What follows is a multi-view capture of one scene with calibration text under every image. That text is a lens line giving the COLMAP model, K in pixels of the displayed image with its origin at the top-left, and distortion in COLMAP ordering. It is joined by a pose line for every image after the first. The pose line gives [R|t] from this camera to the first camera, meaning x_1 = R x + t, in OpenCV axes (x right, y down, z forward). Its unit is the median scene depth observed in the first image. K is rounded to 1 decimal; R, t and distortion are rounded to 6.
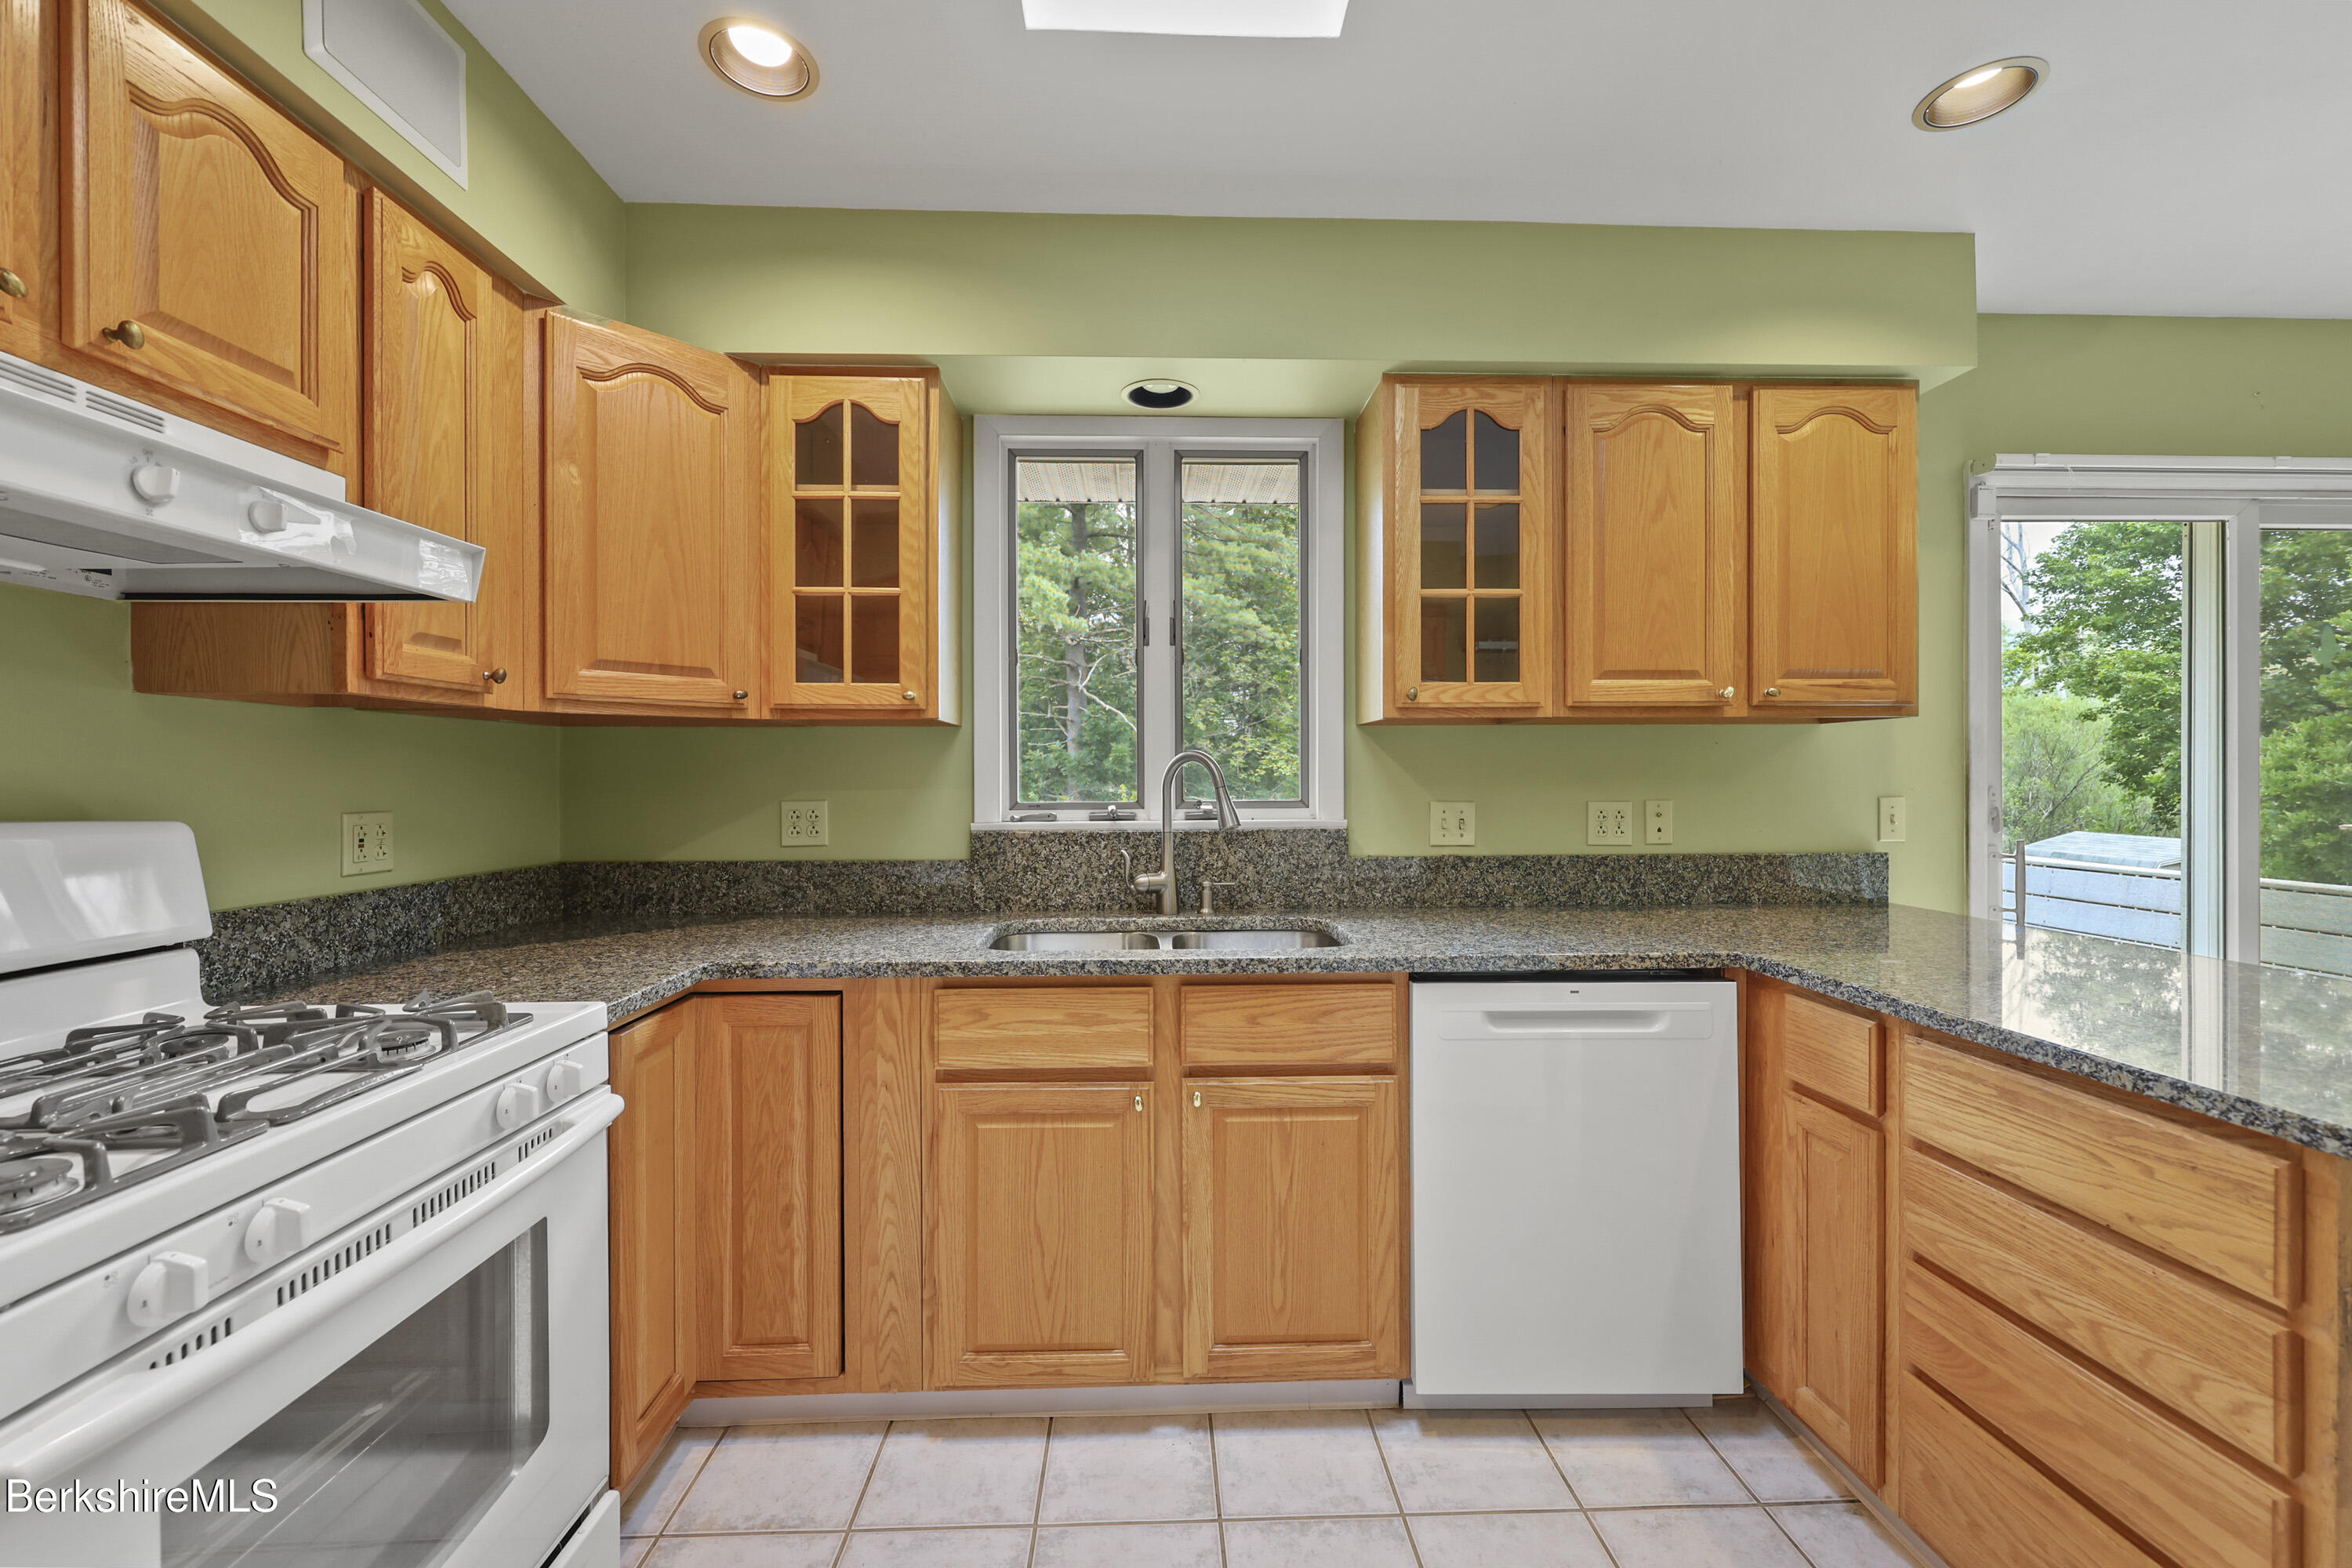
lens RADIAL K [[961.0, 0, 1171.7], [0, 961.0, 780.1], [0, 0, 1]] dist [0.006307, 0.000301]
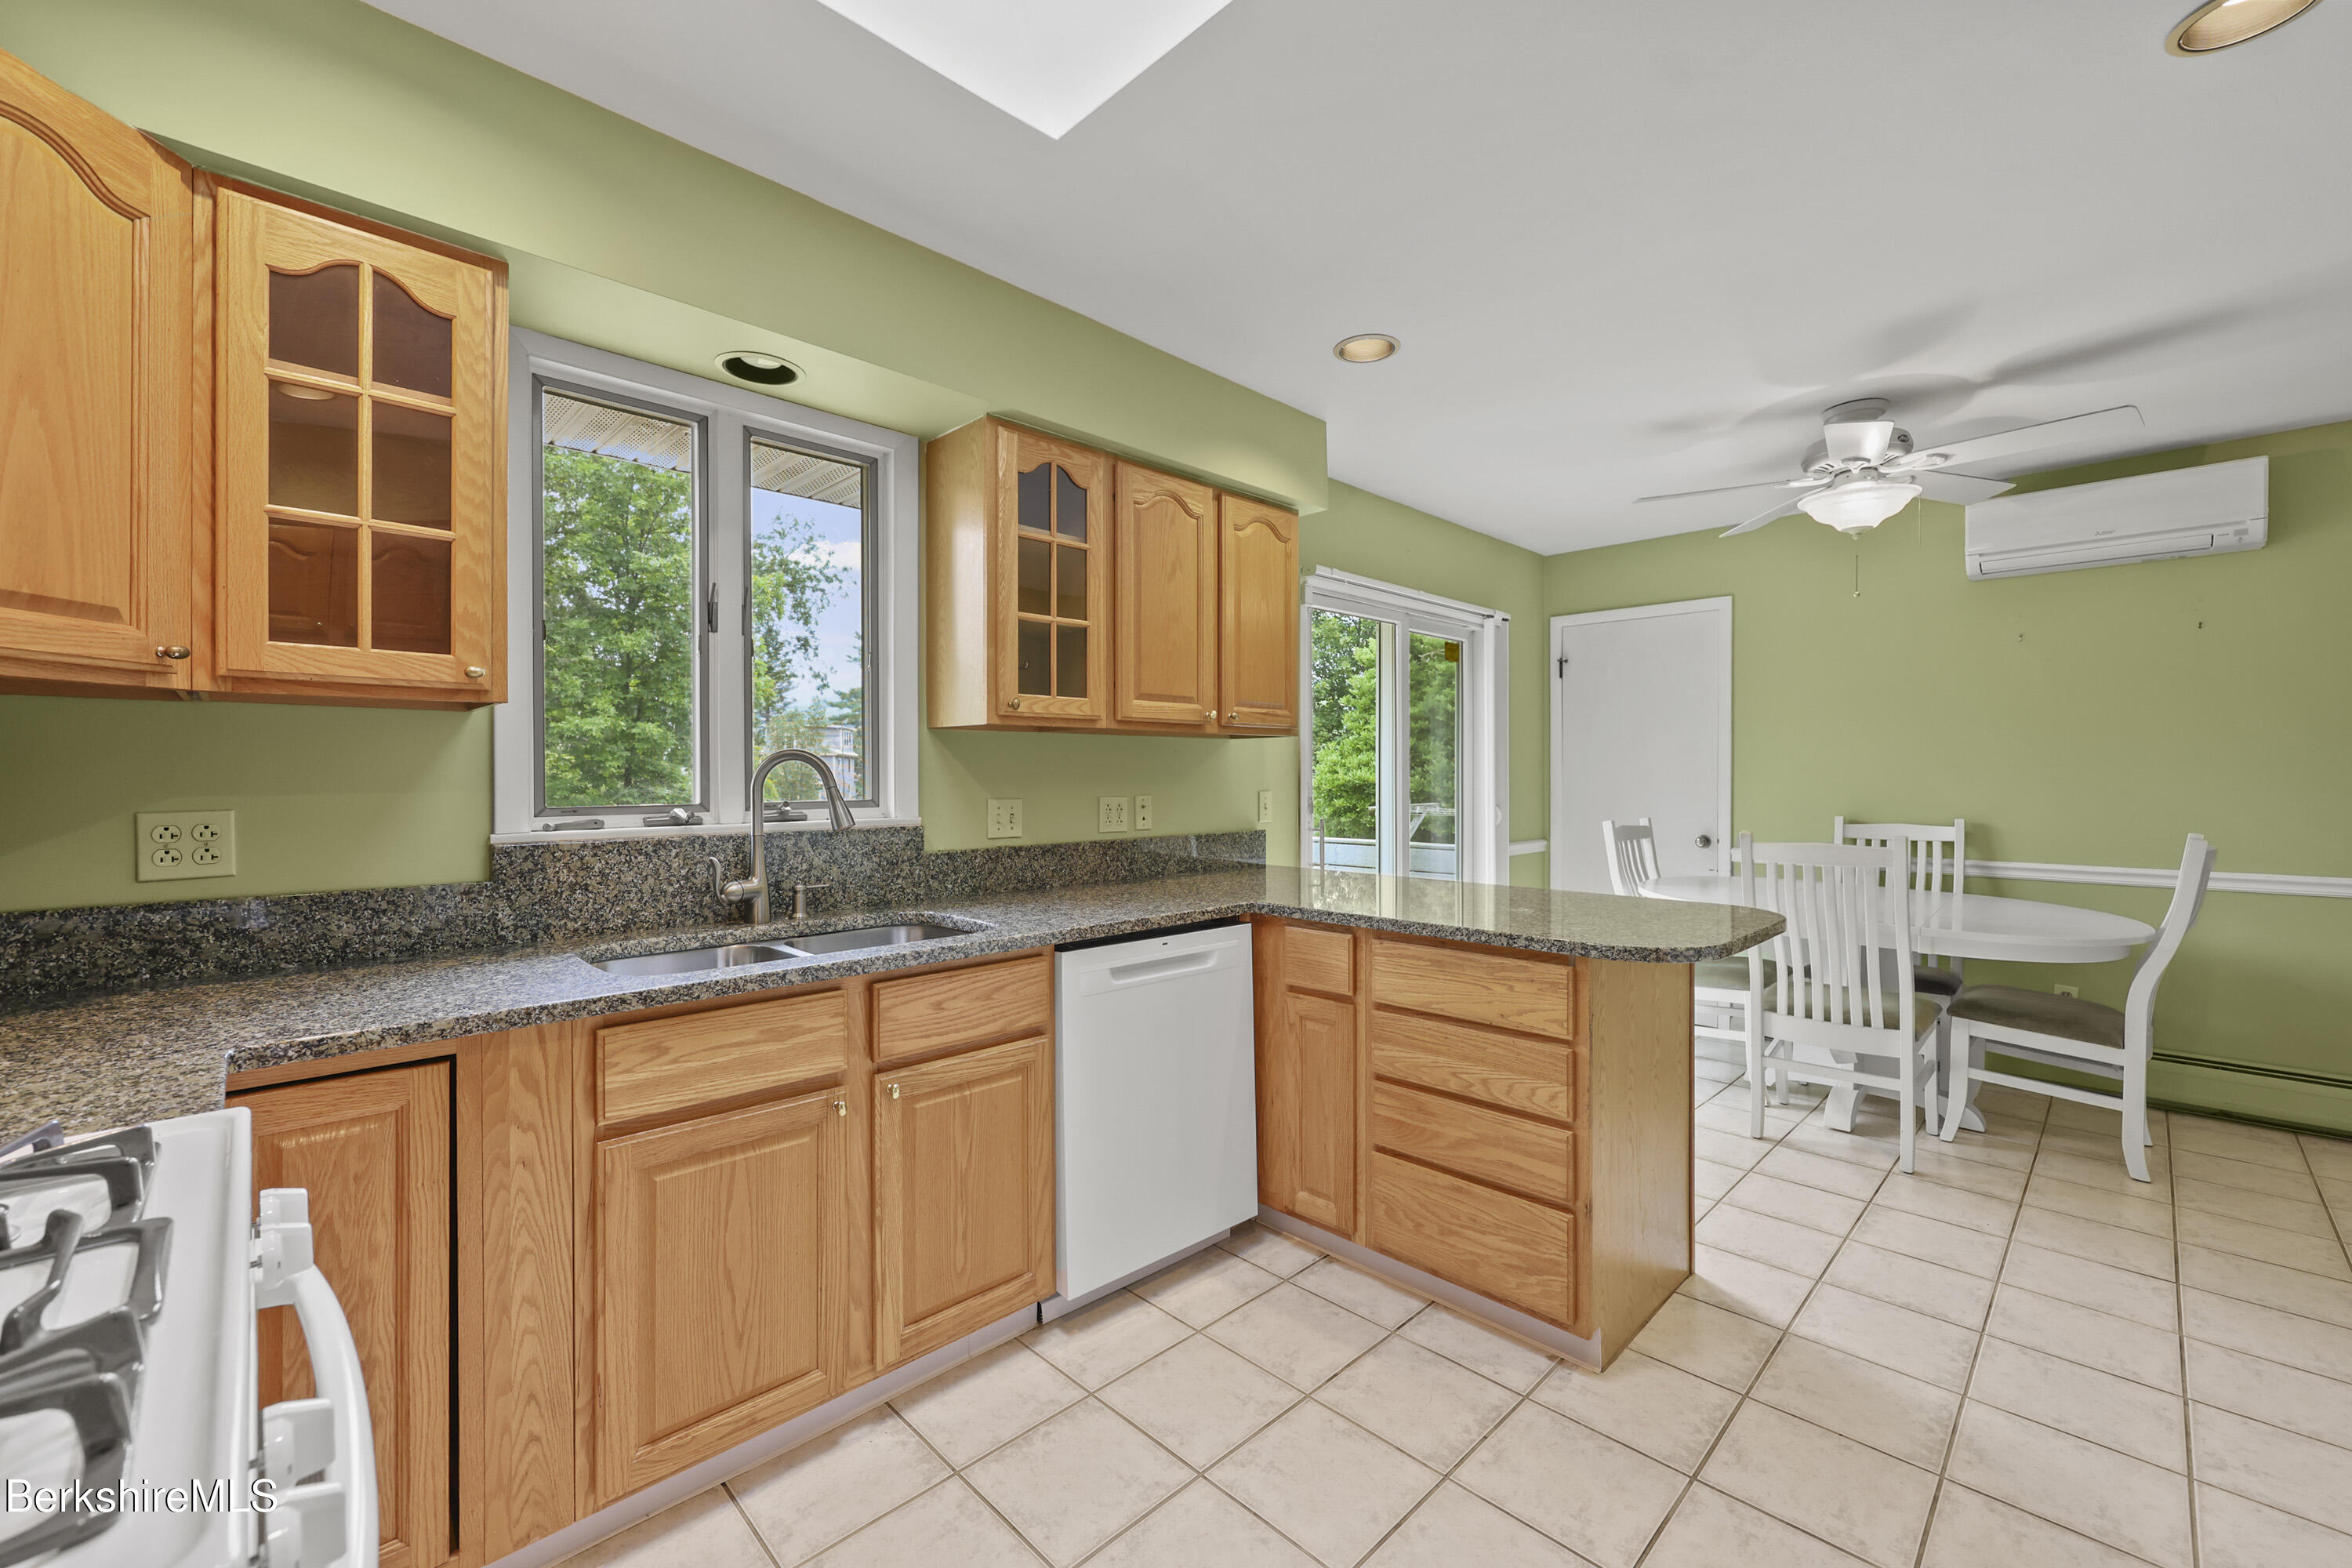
lens RADIAL K [[961.0, 0, 1180.7], [0, 961.0, 777.7], [0, 0, 1]] dist [0.006307, 0.000301]
pose [[0.736692, 0.000306, 0.676229, -0.375807], [0.002001, 0.999995, -0.002632, 0.001158], [-0.676226, 0.003292, 0.736687, 0.033885]]
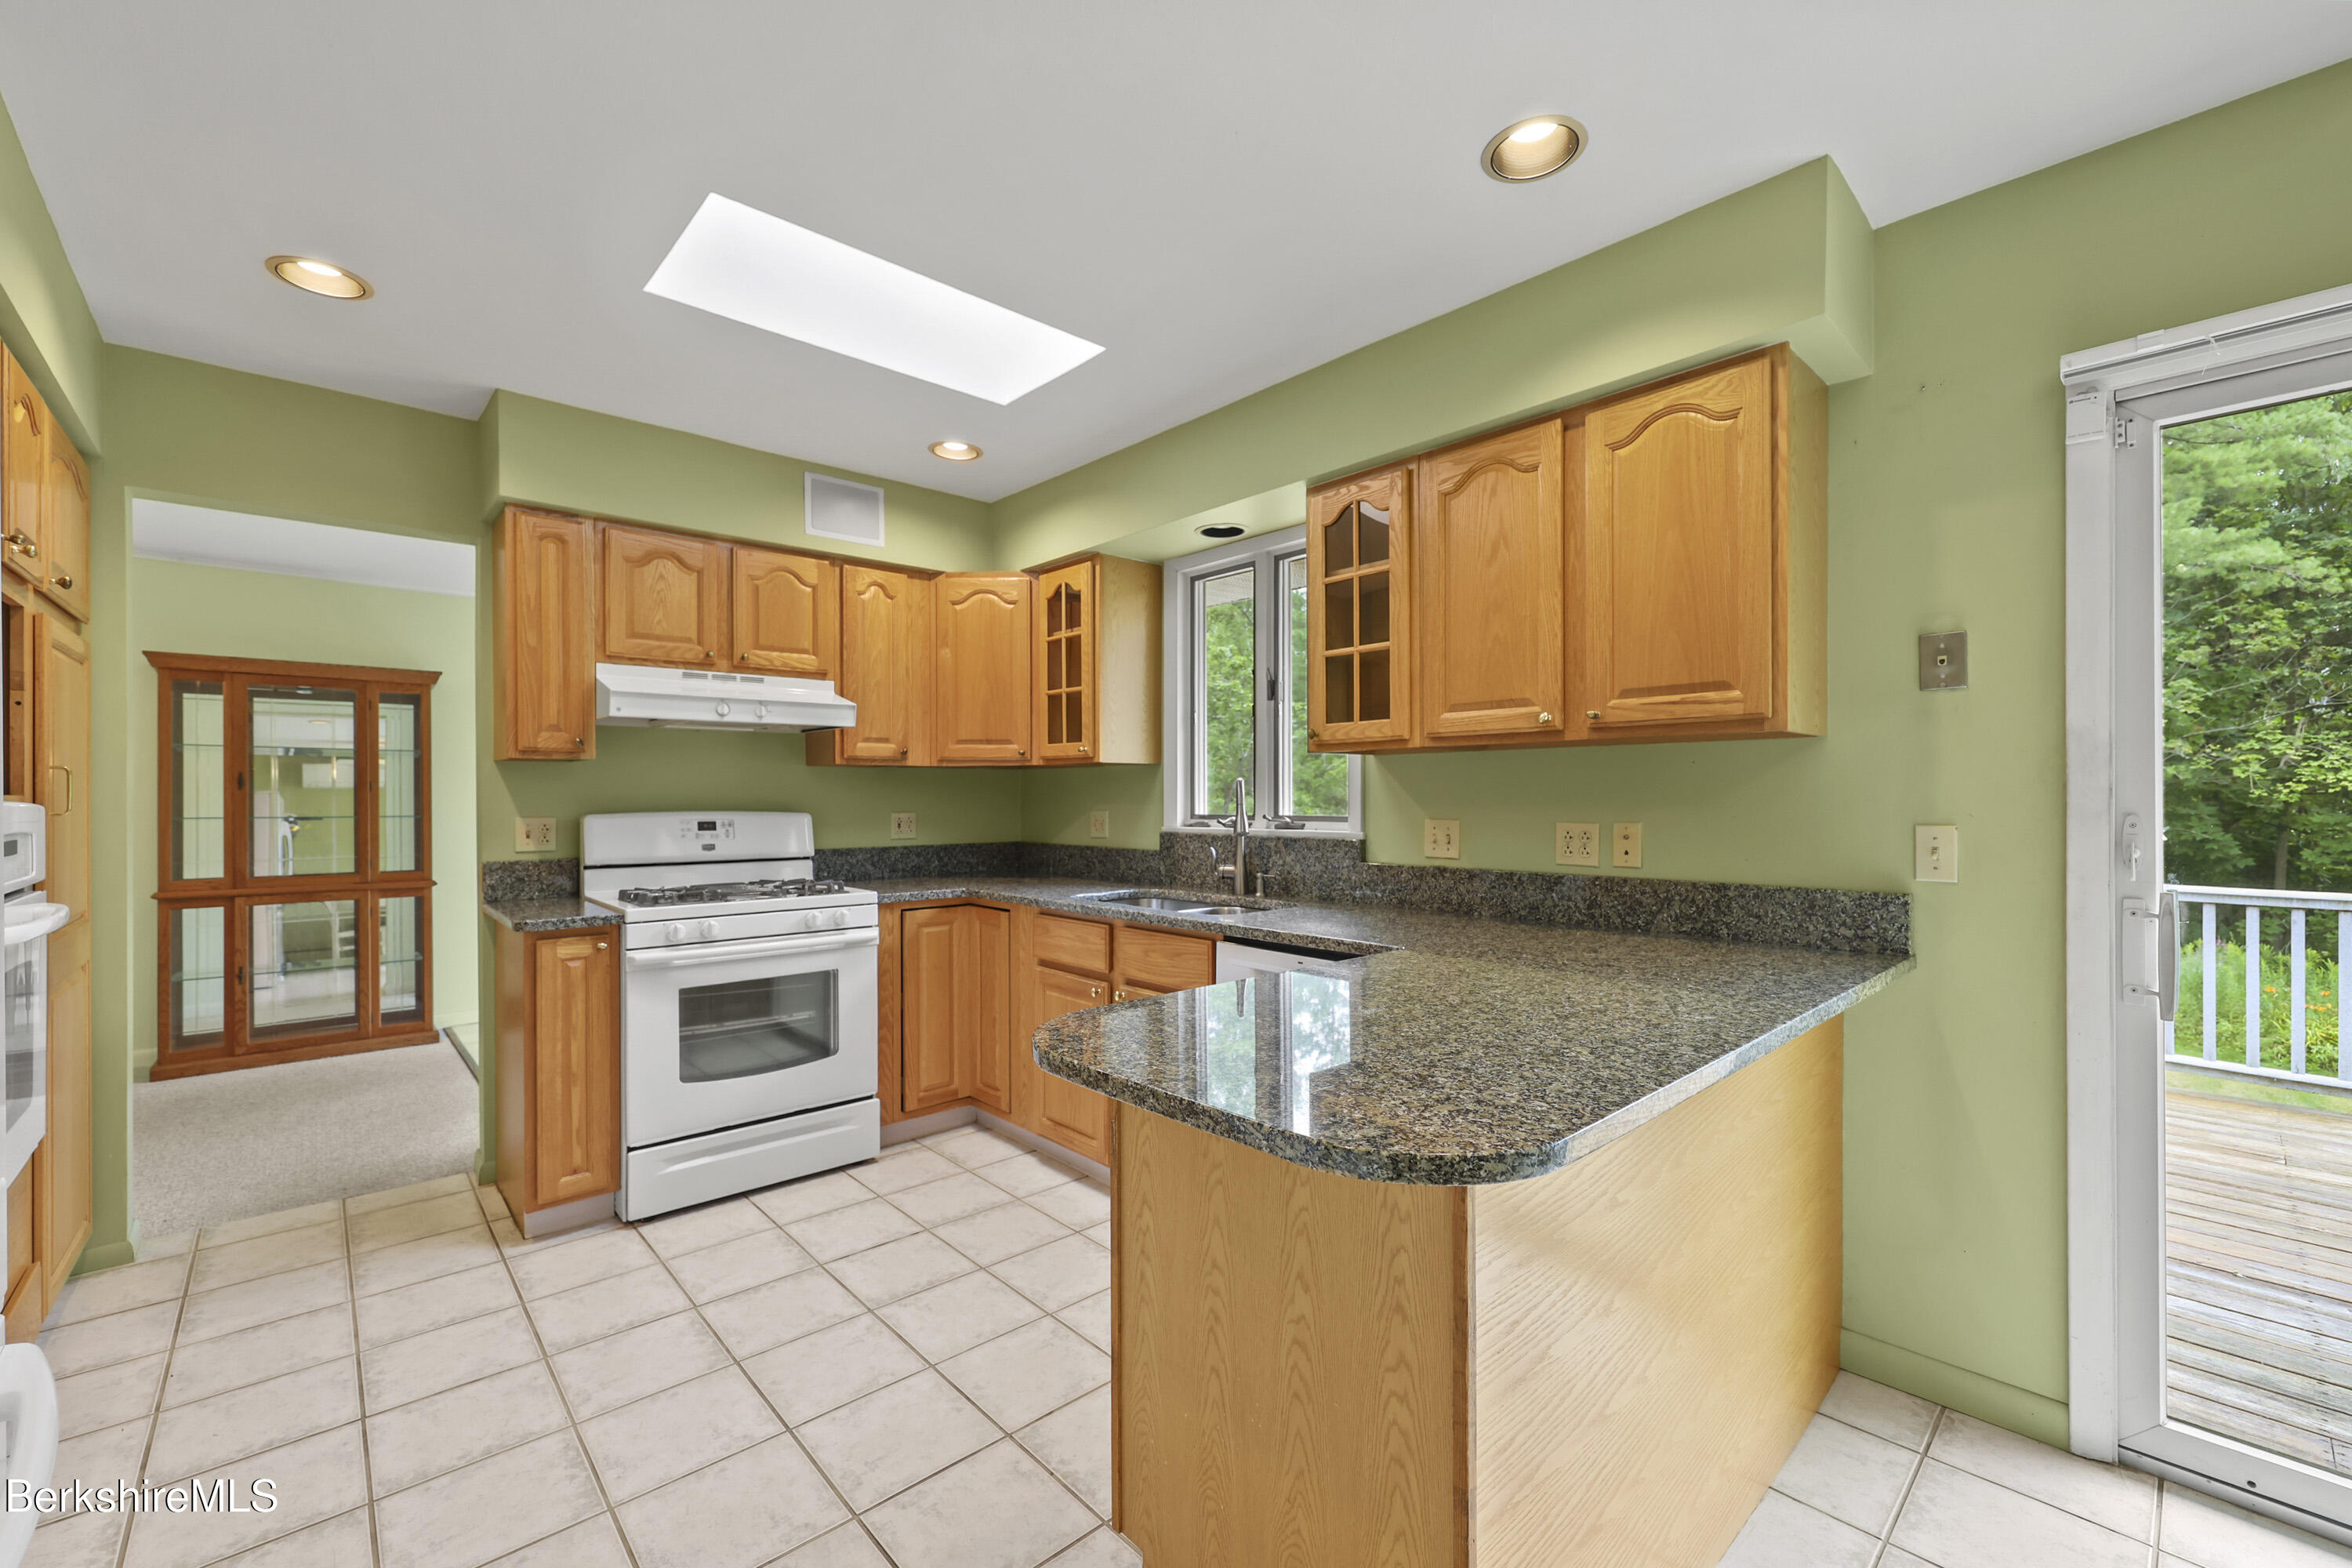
lens RADIAL K [[961.0, 0, 1181.6], [0, 961.0, 799.3], [0, 0, 1]] dist [0.006307, 0.000301]
pose [[0.648627, 0.004040, -0.761095, 1.130783], [-0.002186, 0.999992, 0.003445, -0.005767], [0.761103, -0.000571, 0.648631, 0.027469]]
